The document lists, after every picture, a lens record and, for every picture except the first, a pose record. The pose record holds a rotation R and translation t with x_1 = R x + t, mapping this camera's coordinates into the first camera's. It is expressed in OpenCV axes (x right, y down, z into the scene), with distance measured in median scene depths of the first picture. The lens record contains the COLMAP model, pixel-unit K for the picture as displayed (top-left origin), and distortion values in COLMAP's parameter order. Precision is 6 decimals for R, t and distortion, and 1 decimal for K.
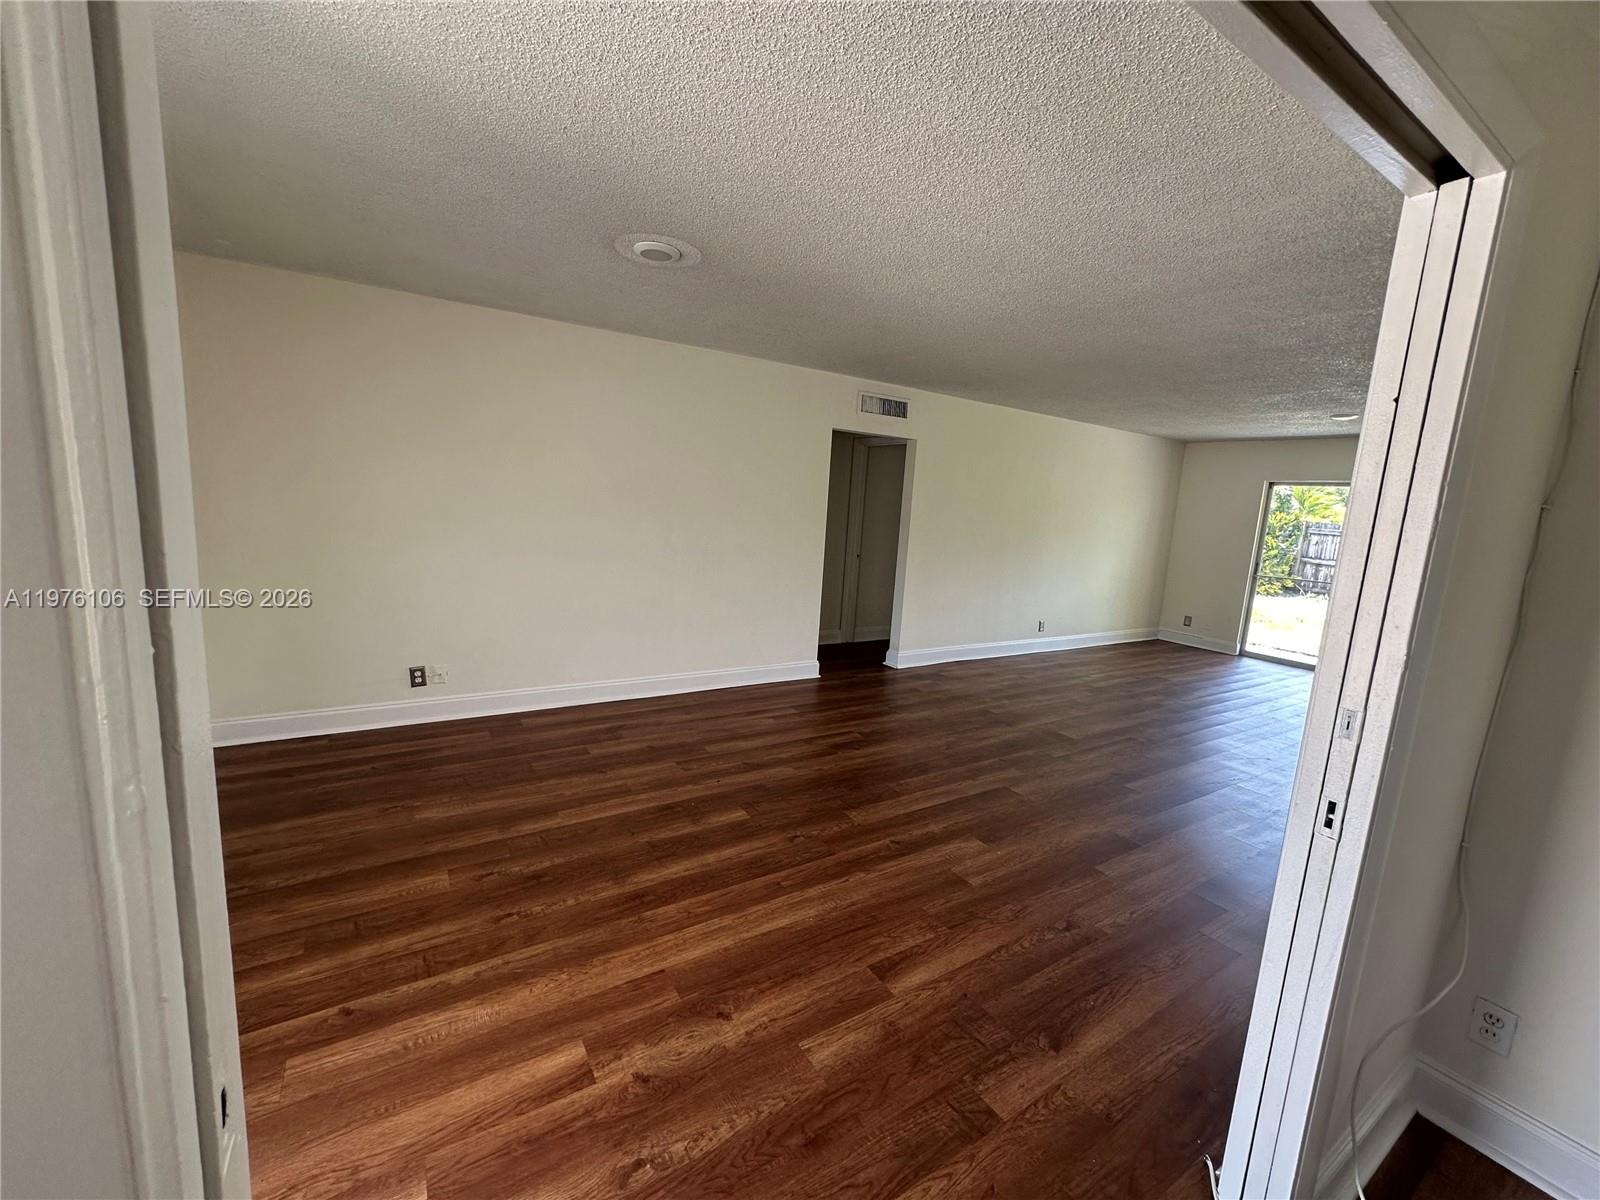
lens RADIAL K [[642.4, 0, 798.2], [0, 642.4, 600.2], [0, 0, 1]] dist [-0.004182, 0.001088]
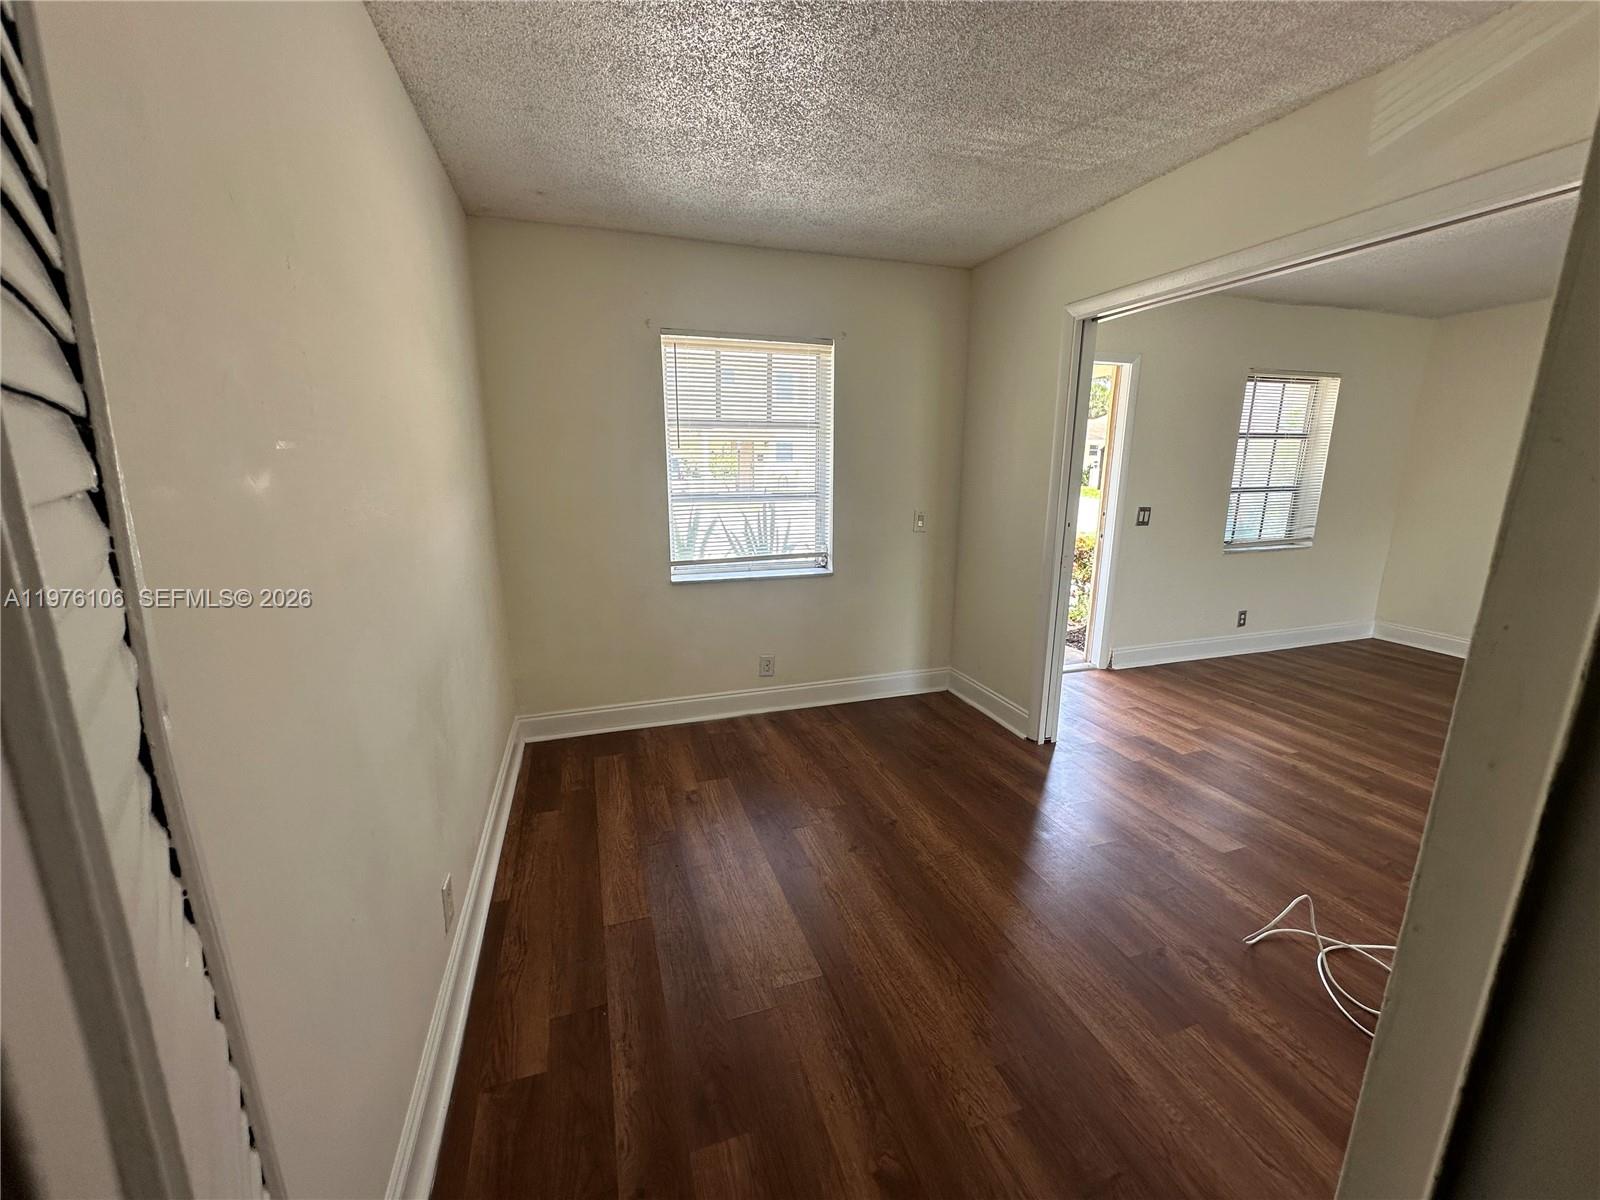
lens RADIAL K [[642.4, 0, 803.9], [0, 642.4, 597.5], [0, 0, 1]] dist [-0.004182, 0.001088]
pose [[-0.233513, 0.145539, -0.961400, 0.855514], [-0.173308, 0.966674, 0.188432, 0.074397], [0.956784, 0.210619, -0.200507, -0.050775]]
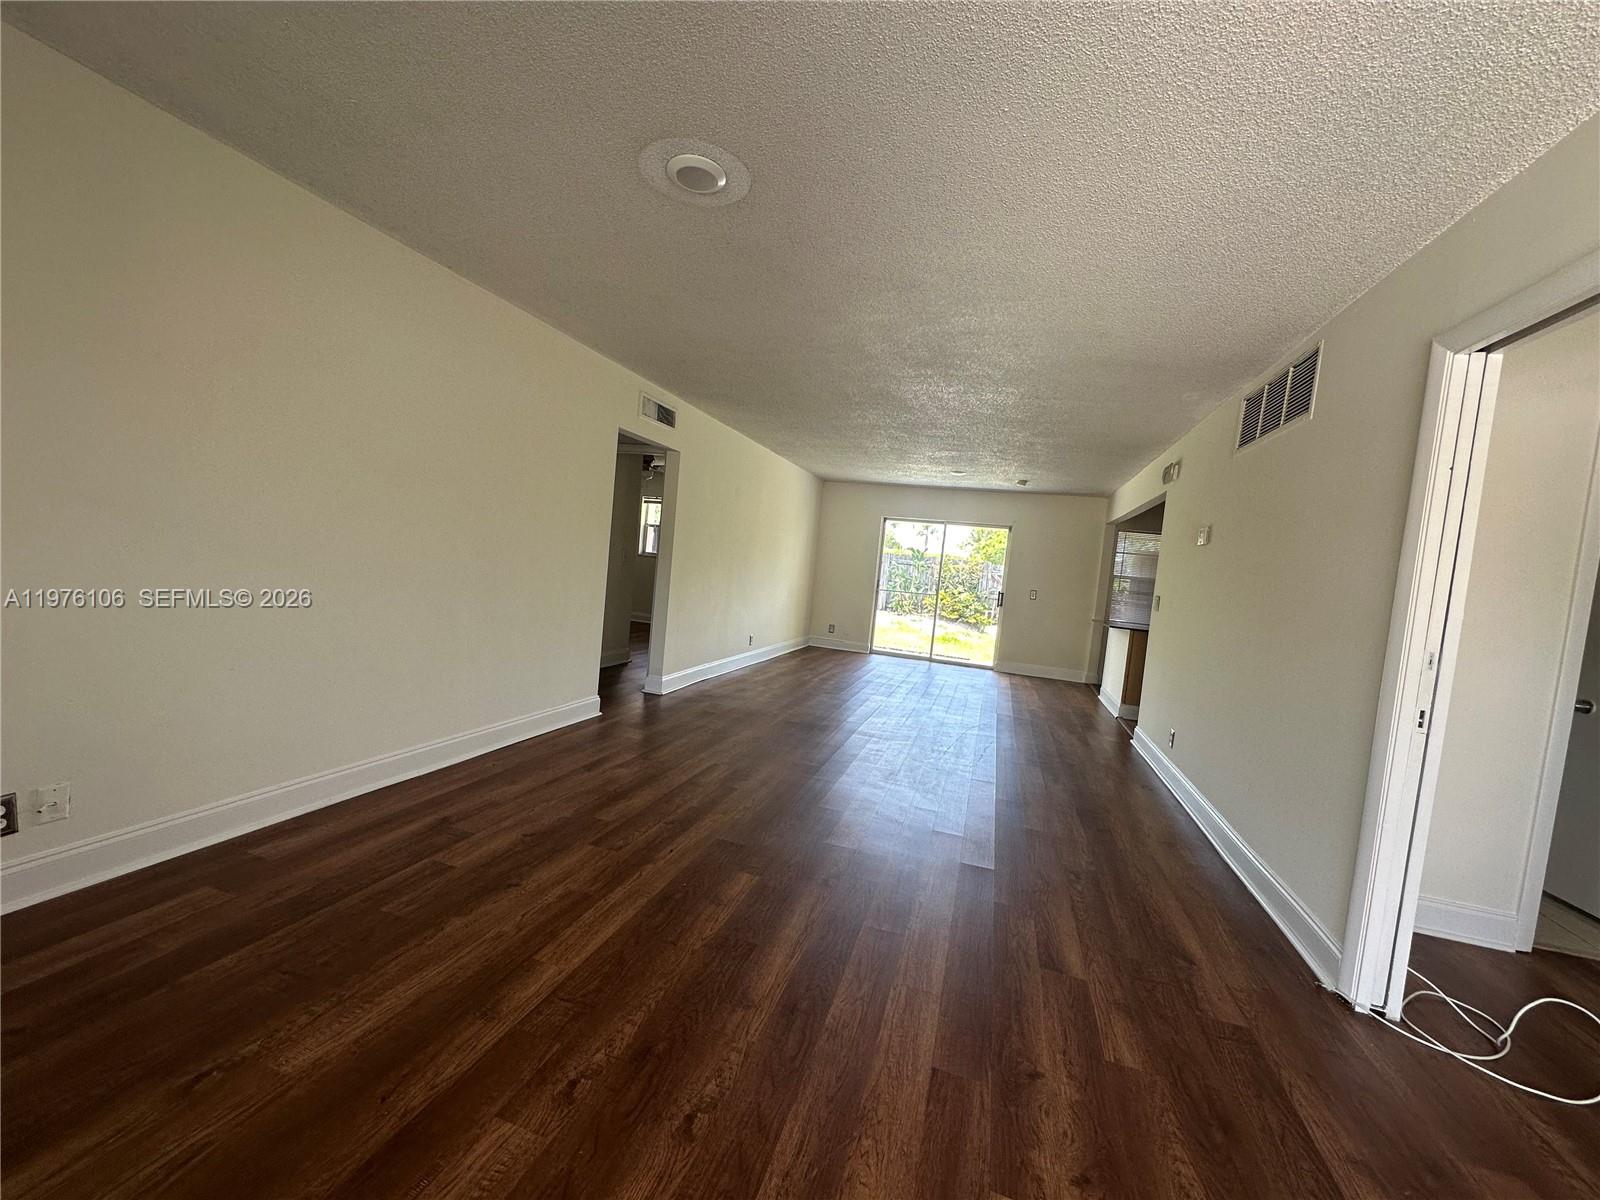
lens RADIAL K [[642.4, 0, 795.6], [0, 642.4, 601.0], [0, 0, 1]] dist [-0.004182, 0.001088]
pose [[0.763362, -0.027945, 0.645366, -0.487318], [0.050786, 0.998568, -0.016833, -0.005465], [-0.643971, 0.045625, 0.763688, 0.266118]]
